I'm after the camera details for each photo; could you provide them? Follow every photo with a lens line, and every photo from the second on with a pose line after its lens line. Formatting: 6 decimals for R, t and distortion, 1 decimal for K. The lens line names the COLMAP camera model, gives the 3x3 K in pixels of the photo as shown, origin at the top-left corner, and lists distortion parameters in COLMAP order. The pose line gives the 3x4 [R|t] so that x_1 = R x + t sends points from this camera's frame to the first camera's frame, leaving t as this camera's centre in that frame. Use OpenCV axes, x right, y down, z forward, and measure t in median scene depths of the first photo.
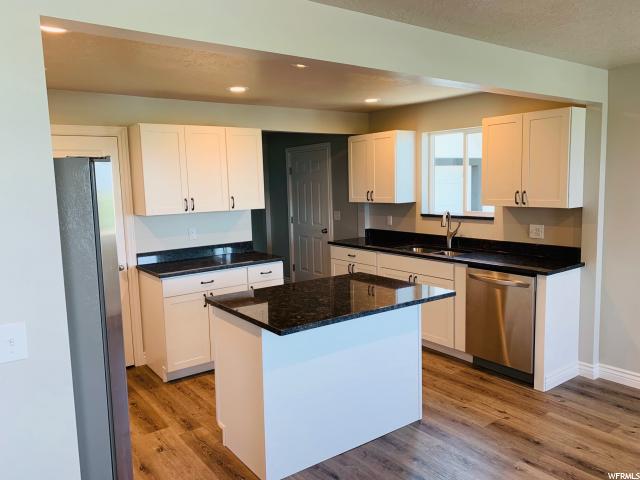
lens RADIAL K [[489.0, 0, 317.8], [0, 489.0, 239.6], [0, 0, 1]] dist [0.050437, -0.058620]
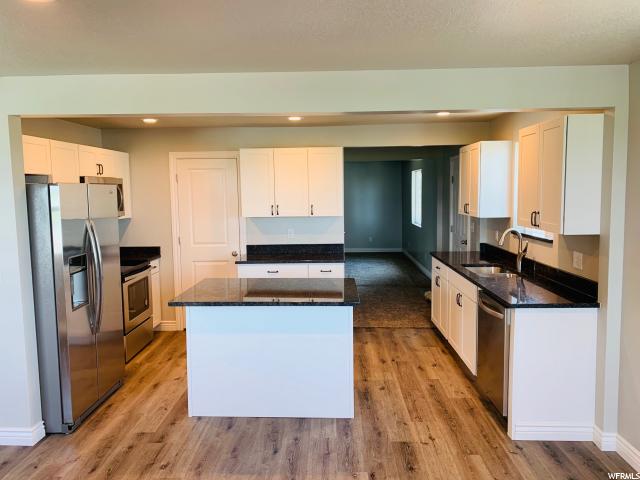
lens RADIAL K [[489.0, 0, 317.8], [0, 489.0, 239.6], [0, 0, 1]] dist [0.050437, -0.058620]
pose [[0.787279, 0.080101, -0.611372, 0.600368], [-0.081940, 0.996323, 0.025020, -0.035812], [0.611128, 0.030398, 0.790948, 0.068431]]
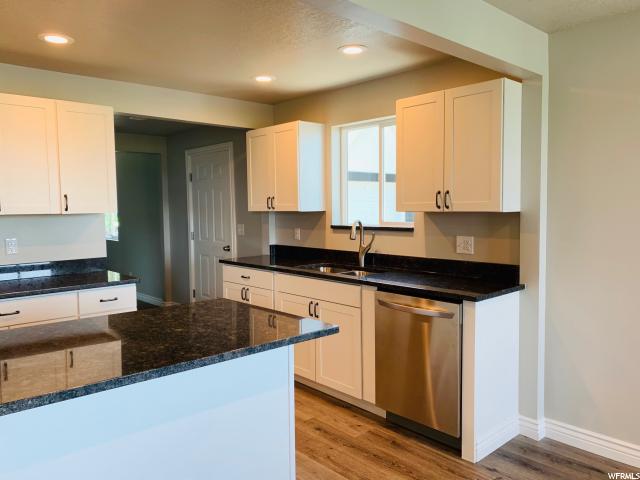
lens RADIAL K [[489.0, 0, 317.8], [0, 489.0, 239.6], [0, 0, 1]] dist [0.050437, -0.058620]
pose [[0.994910, 0.008681, 0.100390, 0.132391], [-0.003481, 0.998648, -0.051864, 0.016185], [-0.100705, 0.051250, 0.993595, 0.246528]]
